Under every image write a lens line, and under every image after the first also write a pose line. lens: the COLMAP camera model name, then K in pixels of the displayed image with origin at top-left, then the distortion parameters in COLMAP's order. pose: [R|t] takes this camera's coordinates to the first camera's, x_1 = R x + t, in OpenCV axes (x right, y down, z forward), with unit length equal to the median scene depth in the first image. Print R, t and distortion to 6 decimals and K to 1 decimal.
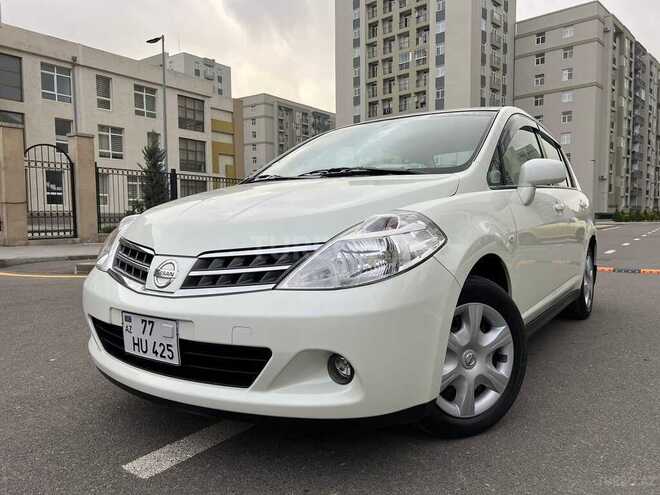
lens RADIAL K [[500.1, 0, 334.8], [0, 500.1, 245.3], [0, 0, 1]] dist [0.057392, -0.061422]
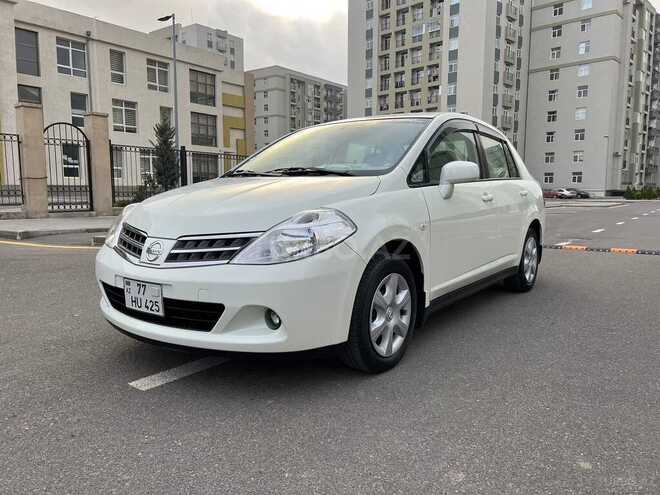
lens RADIAL K [[500.1, 0, 331.0], [0, 500.1, 242.2], [0, 0, 1]] dist [0.057392, -0.061422]
pose [[0.999408, 0.013614, -0.031604, 0.011123], [-0.012138, 0.998847, 0.046438, -0.002190], [0.032200, -0.046027, 0.998421, -0.021074]]
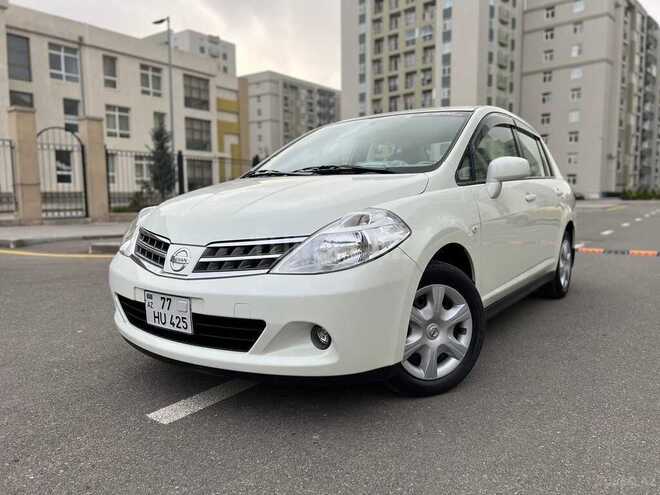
lens RADIAL K [[500.1, 0, 328.9], [0, 500.1, 242.4], [0, 0, 1]] dist [0.057392, -0.061422]
pose [[0.999745, 0.002659, -0.022422, 0.002922], [-0.001810, 0.999284, 0.037779, -0.001837], [0.022506, -0.037729, 0.999035, -0.011739]]
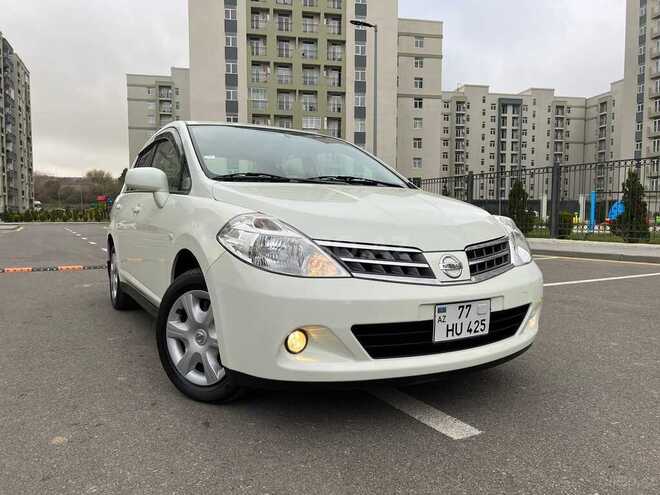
lens RADIAL K [[500.1, 0, 329.1], [0, 500.1, 249.7], [0, 0, 1]] dist [0.057392, -0.061422]
pose [[0.424774, -0.052591, 0.903771, -0.088730], [0.044774, 0.998310, 0.037048, -0.002239], [-0.904192, 0.024728, 0.426411, 0.044371]]
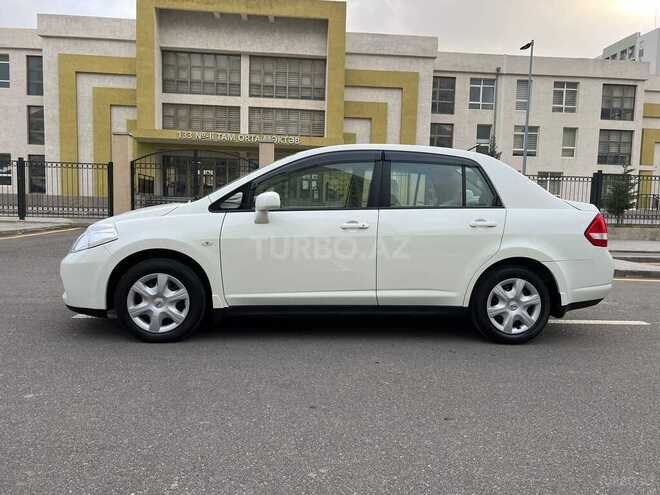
lens RADIAL K [[500.1, 0, 326.4], [0, 500.1, 229.9], [0, 0, 1]] dist [0.057392, -0.061422]
pose [[0.633286, 0.061366, -0.771481, 0.133643], [-0.074171, 0.997075, 0.018426, -0.008338], [0.770356, 0.045553, 0.635985, 0.018159]]
